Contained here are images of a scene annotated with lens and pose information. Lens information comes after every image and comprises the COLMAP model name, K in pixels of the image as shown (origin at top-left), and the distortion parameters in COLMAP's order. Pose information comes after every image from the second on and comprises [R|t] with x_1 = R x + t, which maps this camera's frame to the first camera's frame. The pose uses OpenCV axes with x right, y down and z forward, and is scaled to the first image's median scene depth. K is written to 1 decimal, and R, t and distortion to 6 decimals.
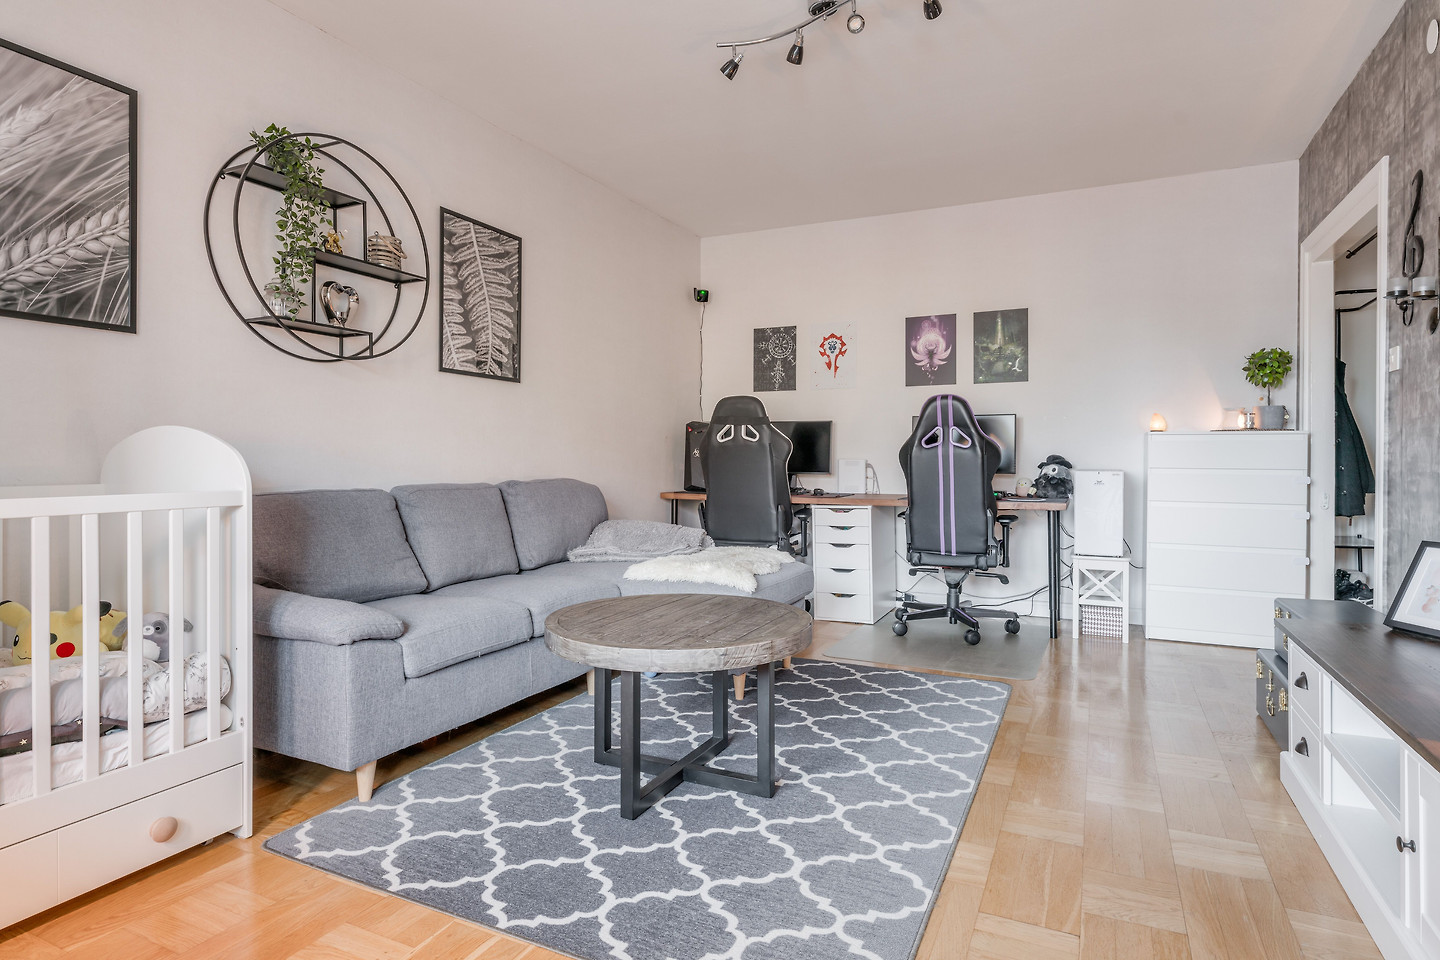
lens RADIAL K [[779.5, 0, 723.2], [0, 779.5, 461.8], [0, 0, 1]] dist [-0.000865, -0.000073]
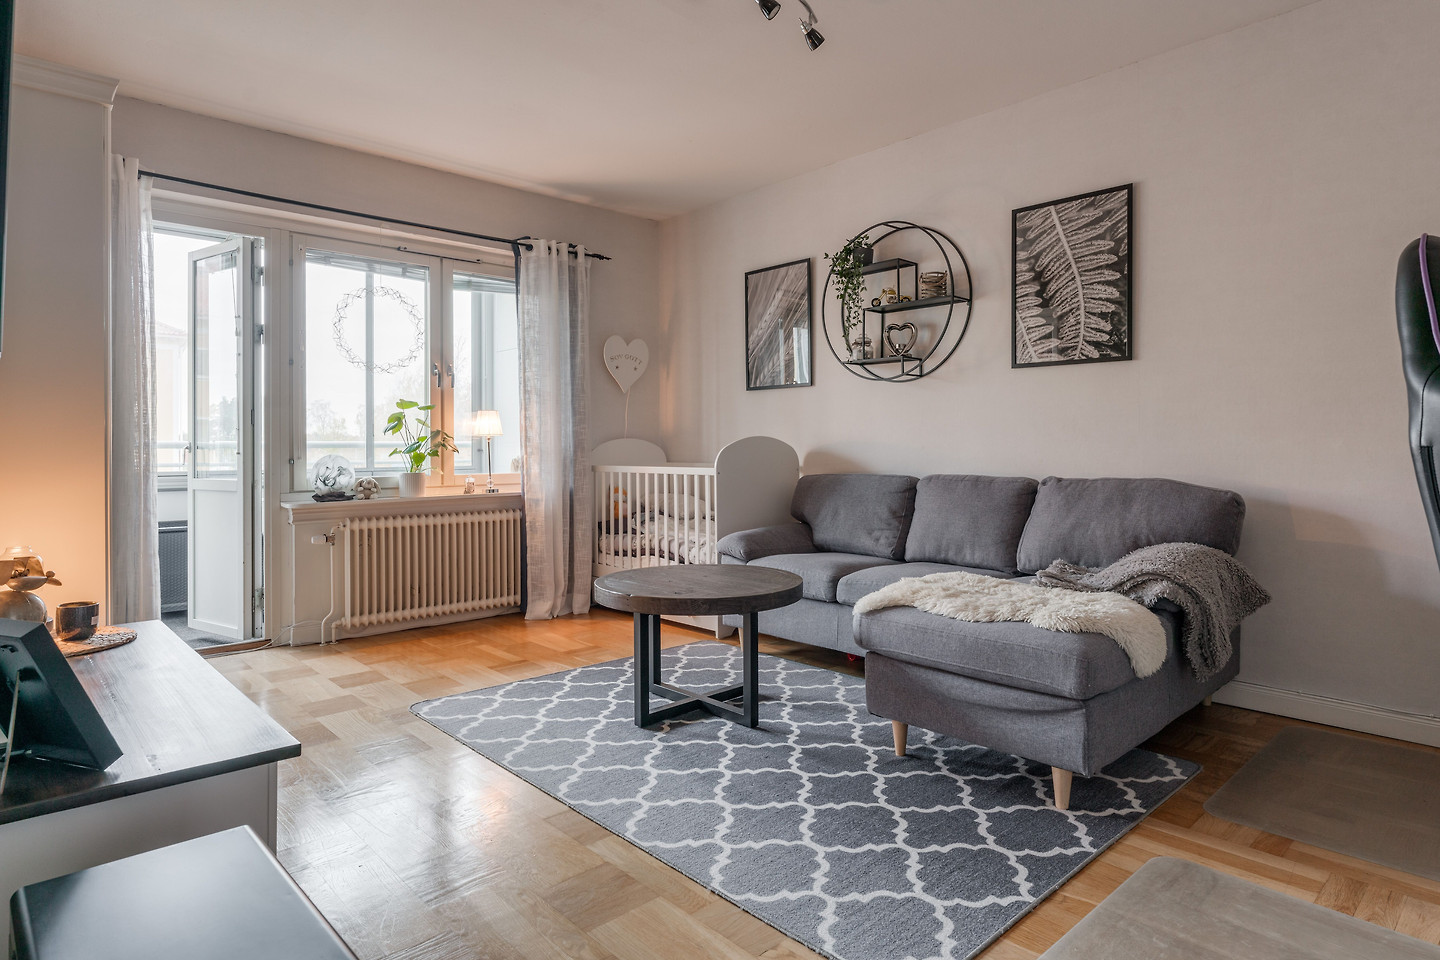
lens RADIAL K [[808.9, 0, 719.8], [0, 808.9, 446.0], [0, 0, 1]] dist [-0.001147, -0.000095]
pose [[-0.368845, -0.000135, -0.929491, 0.780192], [0.001264, 0.999999, -0.000647, -0.011954], [0.929490, -0.001413, -0.368844, 1.025985]]
